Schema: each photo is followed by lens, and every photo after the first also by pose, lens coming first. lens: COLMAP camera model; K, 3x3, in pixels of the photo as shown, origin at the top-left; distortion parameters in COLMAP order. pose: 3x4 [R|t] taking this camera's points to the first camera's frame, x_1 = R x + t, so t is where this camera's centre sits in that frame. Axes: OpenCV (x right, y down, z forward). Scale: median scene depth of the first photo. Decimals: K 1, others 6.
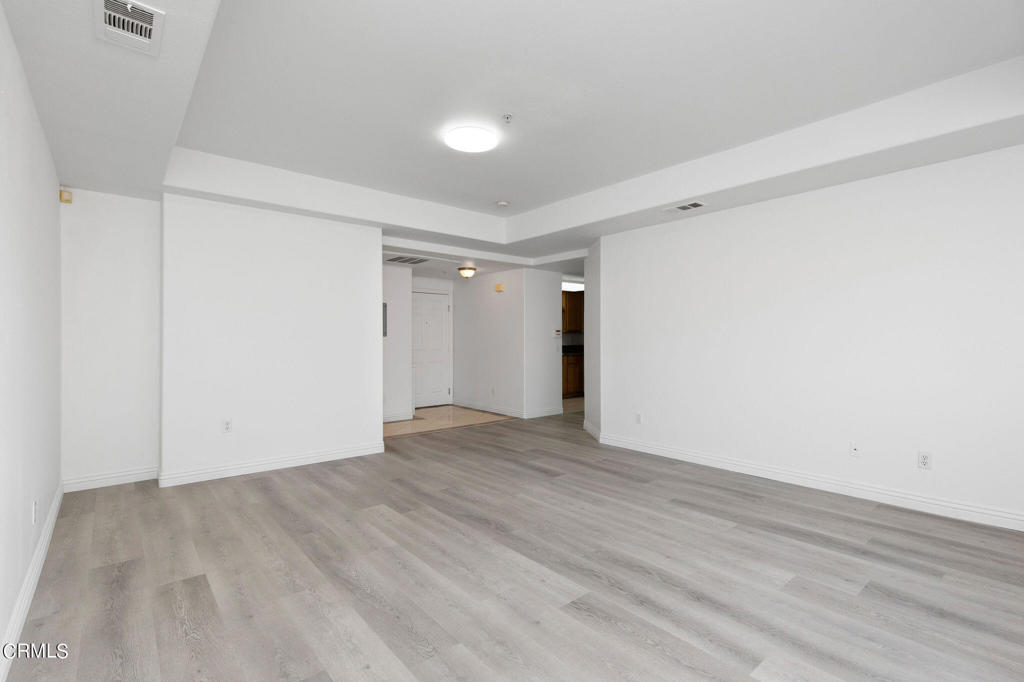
lens RADIAL K [[472.2, 0, 513.4], [0, 472.2, 335.7], [0, 0, 1]] dist [0.011280, -0.000017]
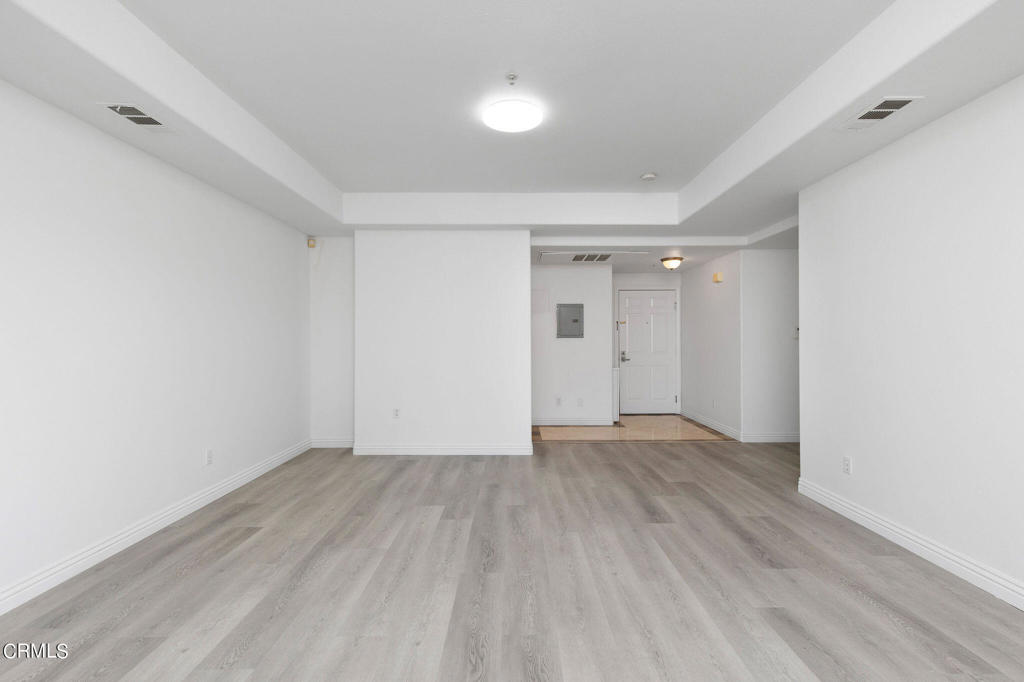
lens RADIAL K [[464.2, 0, 514.2], [0, 464.2, 338.3], [0, 0, 1]] dist [0.010008, -0.000348]
pose [[0.765020, -0.004142, -0.643994, 0.462755], [0.008138, 0.999962, 0.003237, -0.003905], [0.643956, -0.007717, 0.765024, 0.328028]]
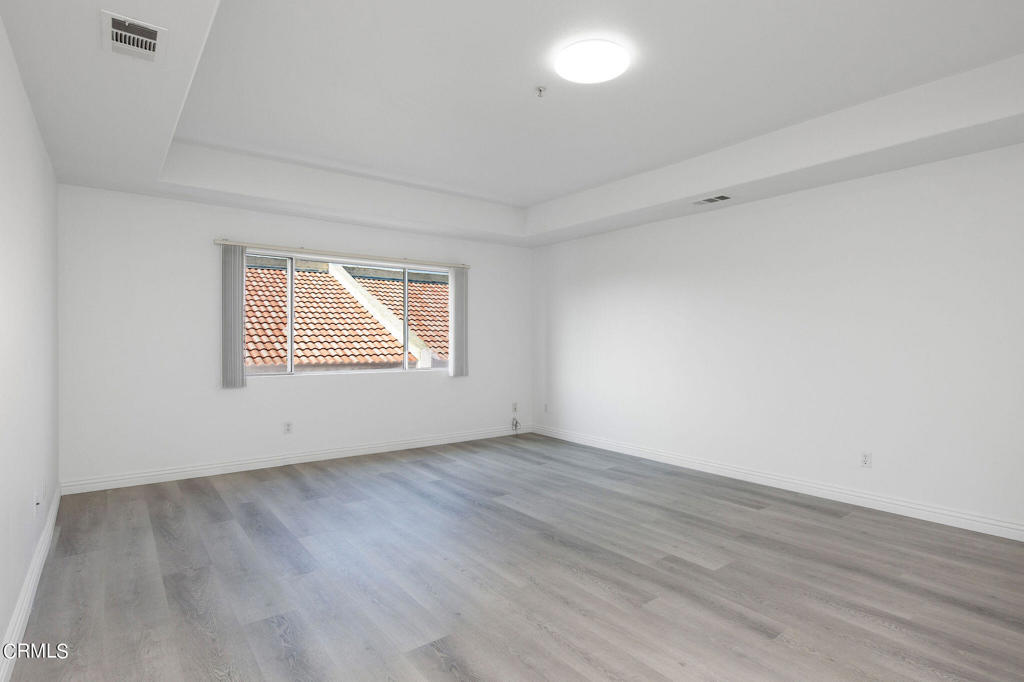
lens RADIAL K [[528.5, 0, 532.4], [0, 528.5, 344.6], [0, 0, 1]] dist [0.000322, -0.000199]
pose [[-0.999589, 0.002445, 0.028552, -0.021209], [0.002474, 0.999996, 0.000986, 0.009035], [-0.028550, 0.001056, -0.999592, 1.754033]]
